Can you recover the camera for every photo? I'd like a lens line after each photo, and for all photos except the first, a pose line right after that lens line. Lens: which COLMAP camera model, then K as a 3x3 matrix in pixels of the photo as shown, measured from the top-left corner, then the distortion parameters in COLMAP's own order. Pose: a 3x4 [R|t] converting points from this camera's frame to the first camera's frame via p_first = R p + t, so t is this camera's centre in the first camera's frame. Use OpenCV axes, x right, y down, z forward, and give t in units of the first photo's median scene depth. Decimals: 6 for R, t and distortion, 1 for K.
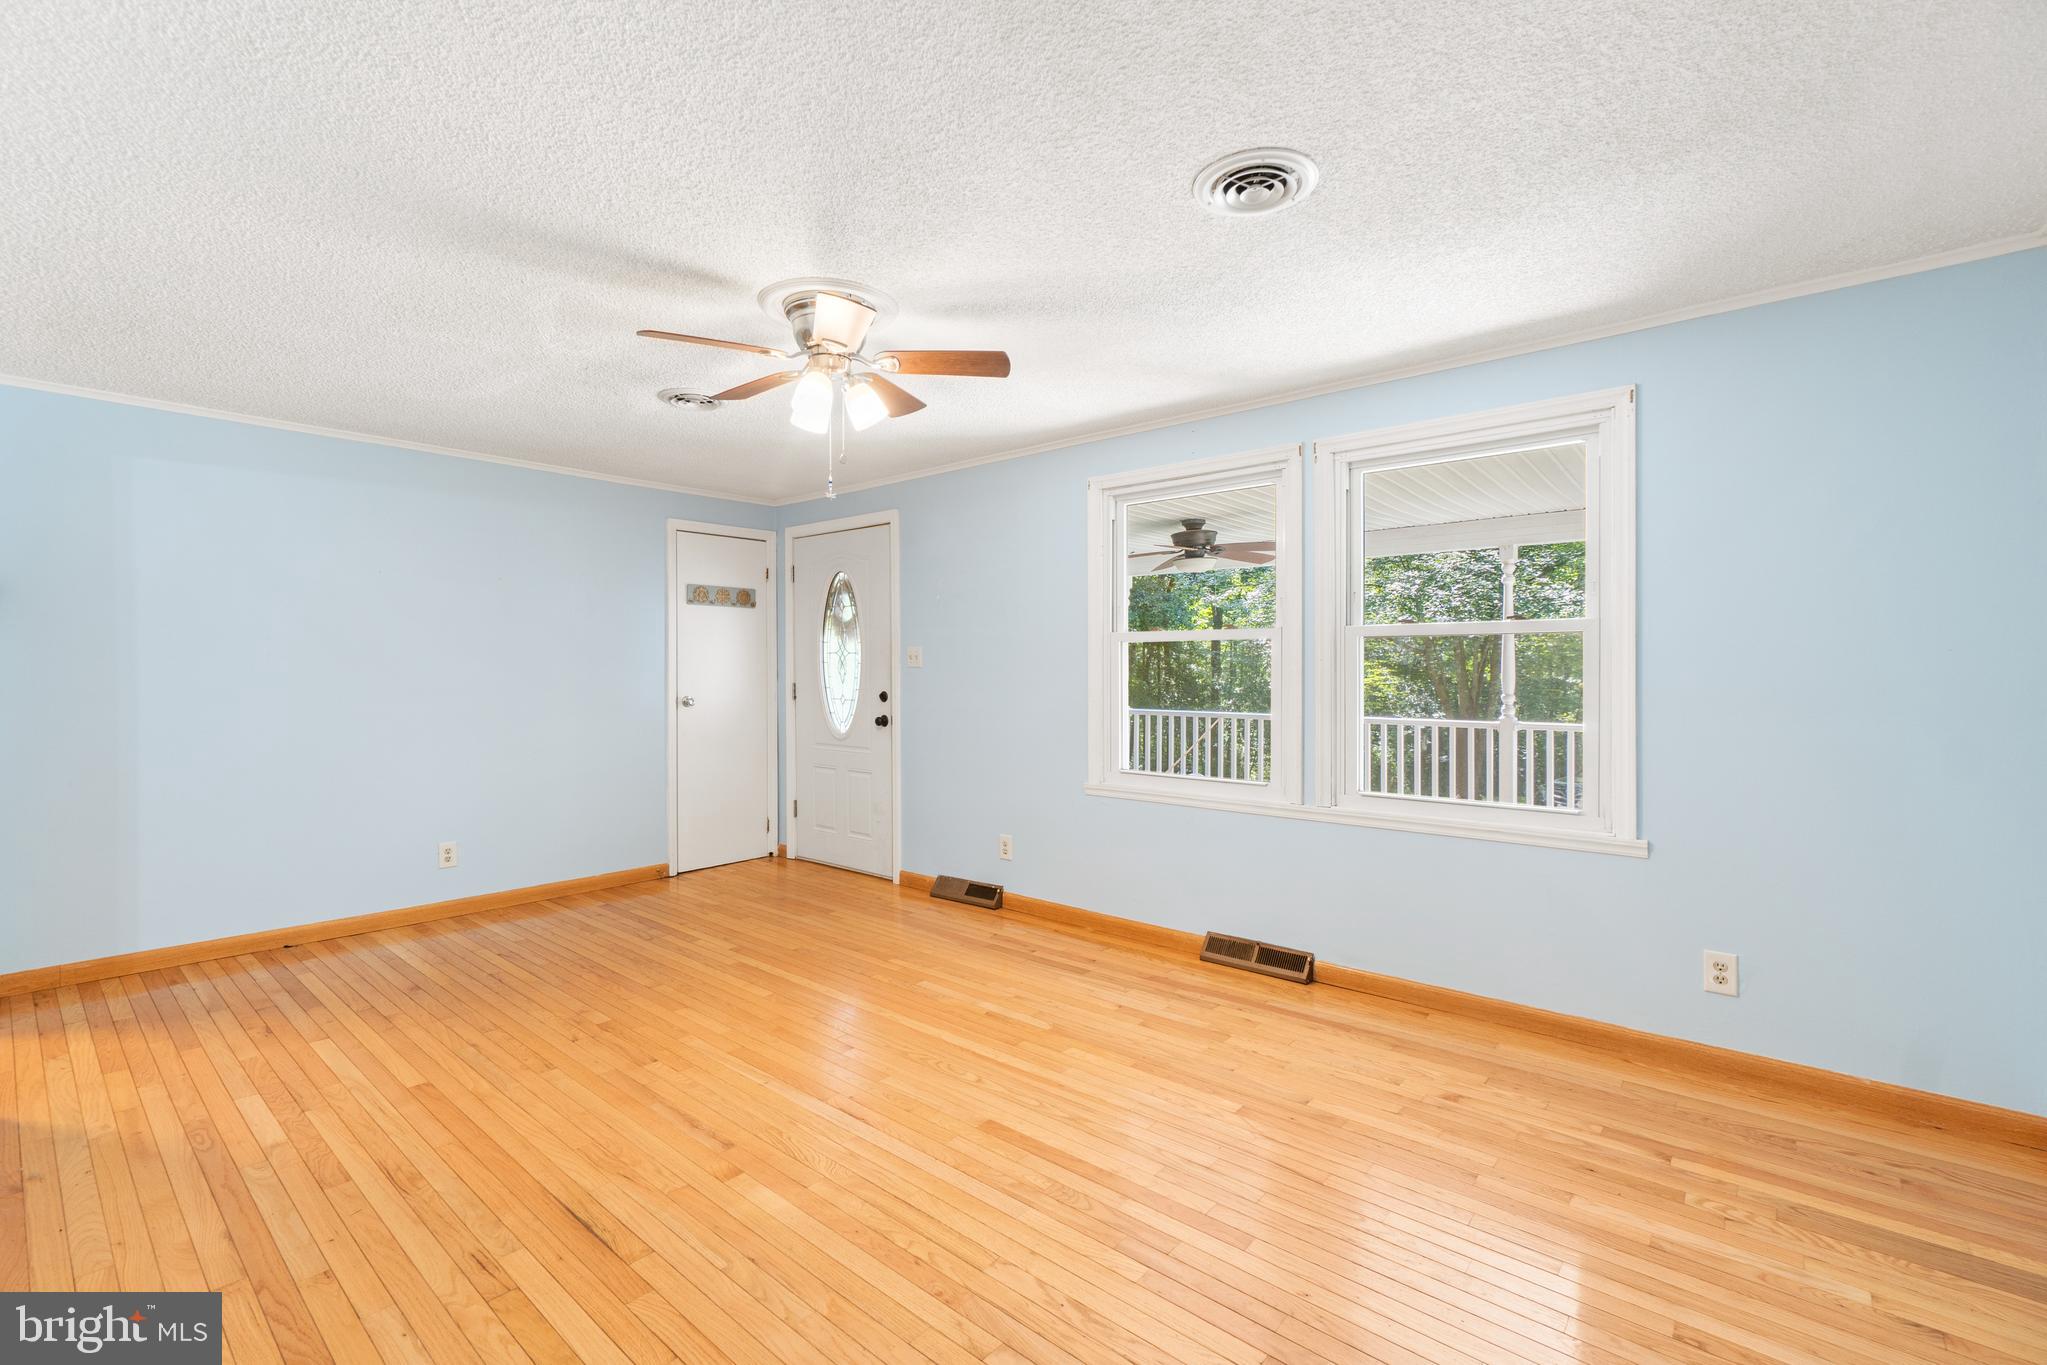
lens RADIAL K [[890.4, 0, 1026.4], [0, 890.4, 677.8], [0, 0, 1]] dist [-0.002941, 0.000495]
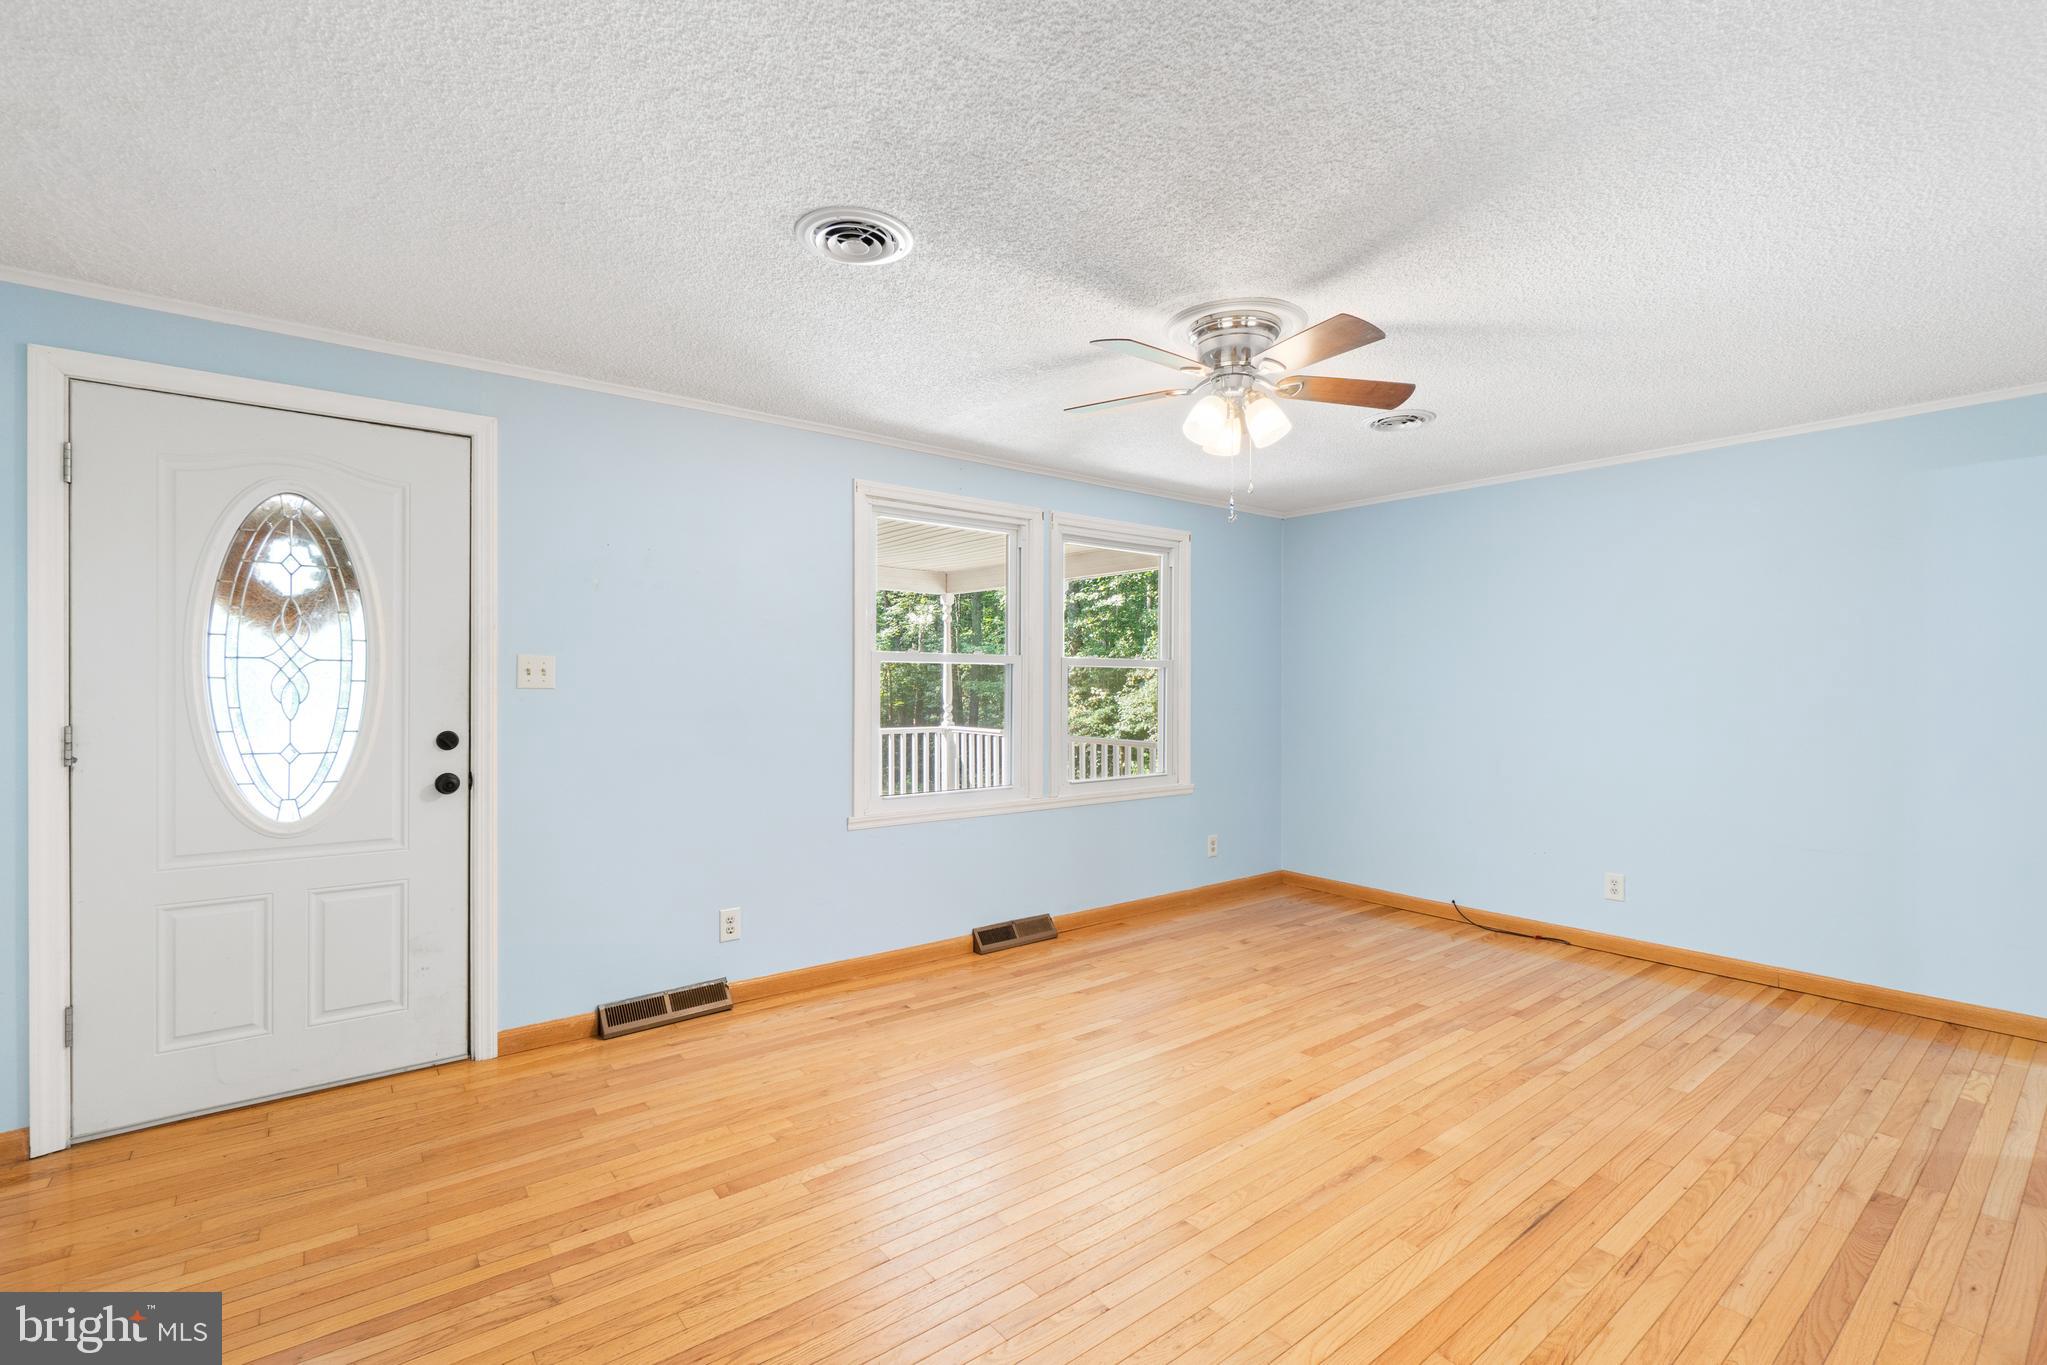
lens RADIAL K [[890.4, 0, 1026.6], [0, 890.4, 682.1], [0, 0, 1]] dist [-0.002941, 0.000495]
pose [[0.203338, 0.002865, 0.979104, -0.854435], [0.006088, 0.999973, -0.004191, -0.014345], [-0.979090, 0.006813, 0.203315, 0.708338]]
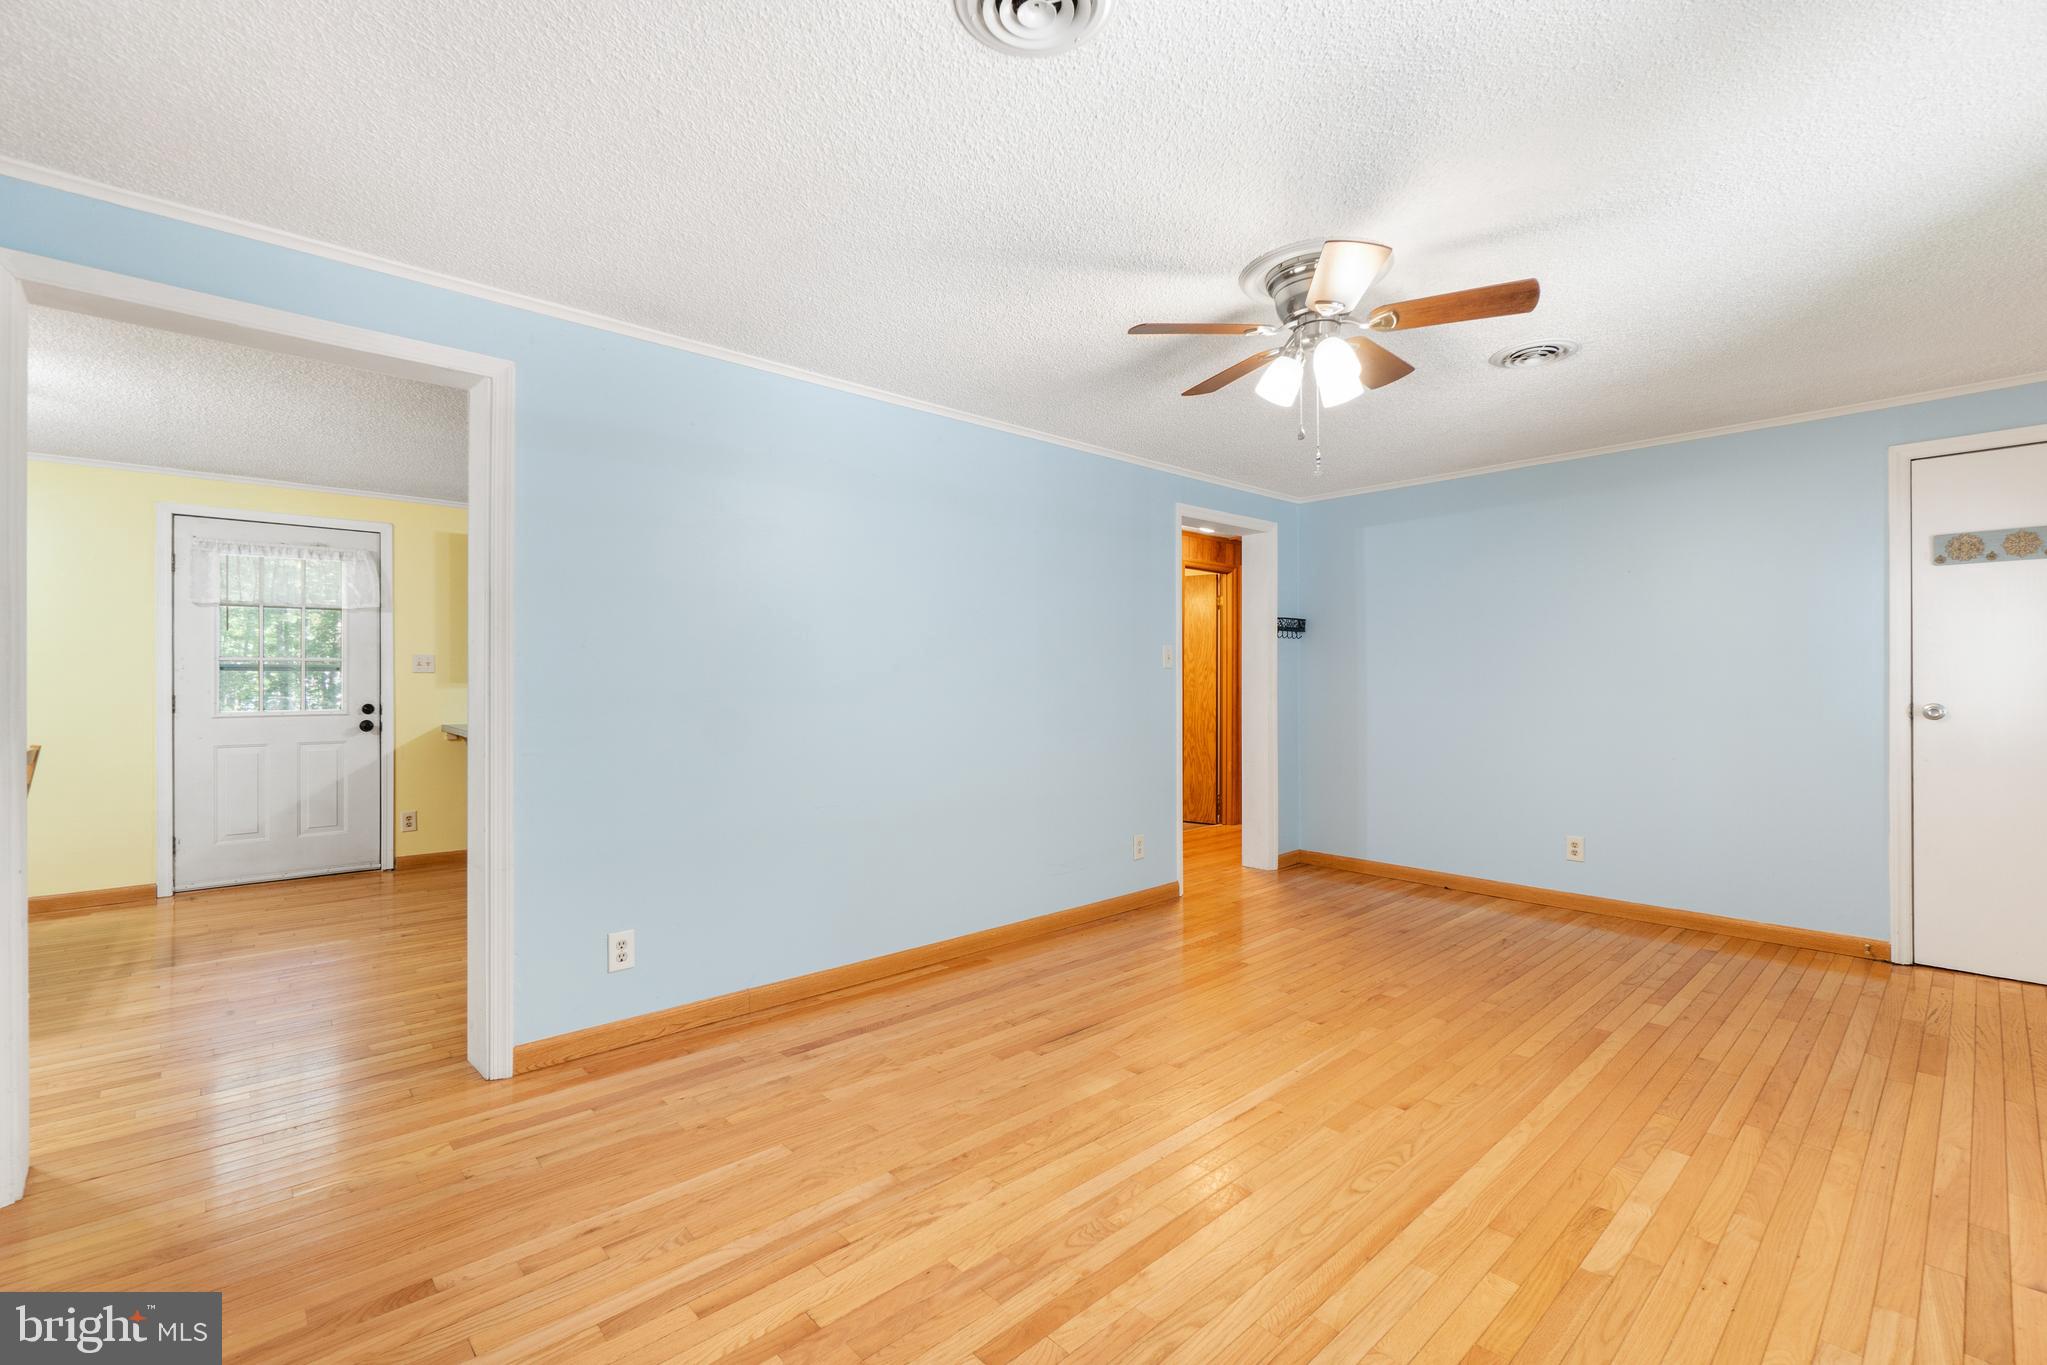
lens RADIAL K [[890.4, 0, 1008.4], [0, 890.4, 685.1], [0, 0, 1]] dist [-0.002941, 0.000495]
pose [[-0.137626, 0.003397, -0.990478, 0.515724], [-0.006395, 0.999970, 0.004318, 0.011385], [0.990464, 0.006928, -0.137600, 0.560276]]
